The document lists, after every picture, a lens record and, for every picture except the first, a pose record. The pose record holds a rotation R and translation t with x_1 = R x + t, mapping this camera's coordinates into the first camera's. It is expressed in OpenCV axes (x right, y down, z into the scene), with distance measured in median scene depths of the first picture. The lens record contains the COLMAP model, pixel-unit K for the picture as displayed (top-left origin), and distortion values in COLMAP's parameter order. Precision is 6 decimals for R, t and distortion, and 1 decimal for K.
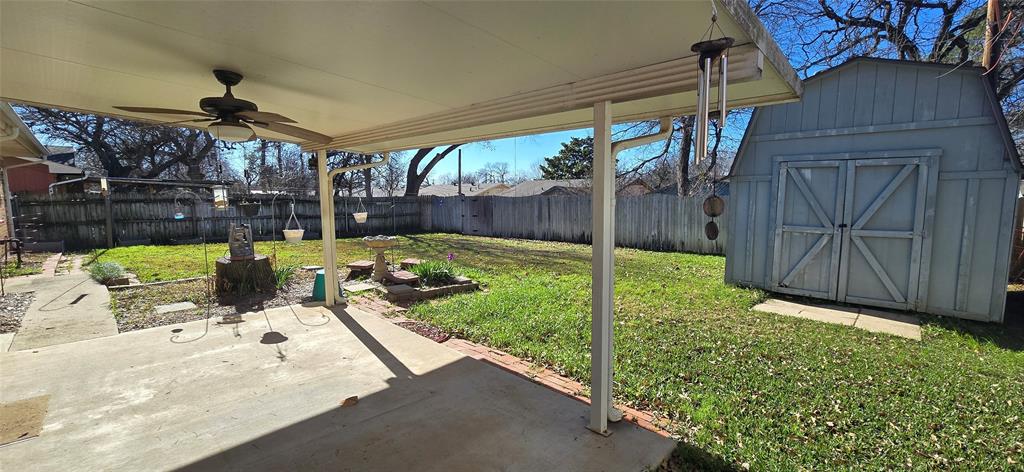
lens RADIAL K [[423.3, 0, 515.1], [0, 423.3, 236.0], [0, 0, 1]] dist [-0.010960, 0.000963]
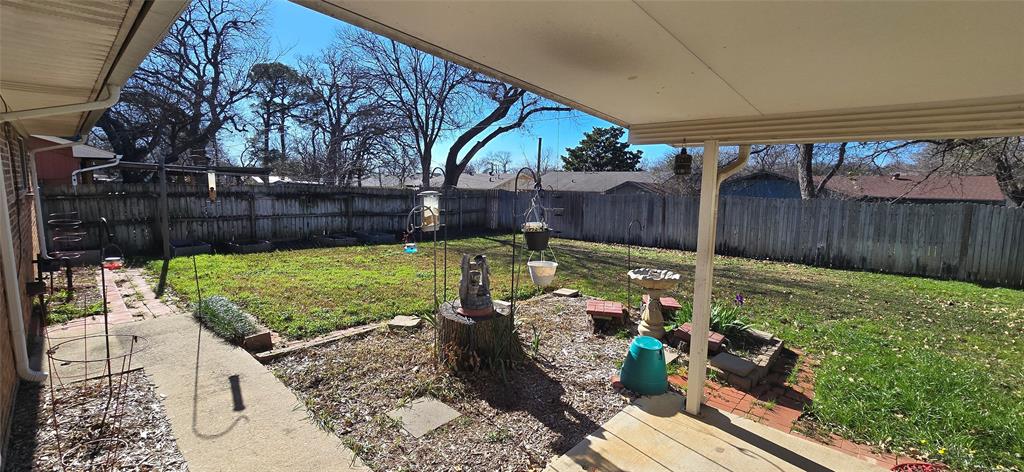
lens RADIAL K [[423.3, 0, 509.3], [0, 423.3, 233.6], [0, 0, 1]] dist [-0.010960, 0.000963]
pose [[0.999655, 0.017297, 0.019761, -0.202380], [-0.017699, 0.999636, 0.020348, -0.024387], [-0.019402, -0.020691, 0.999598, 0.125243]]
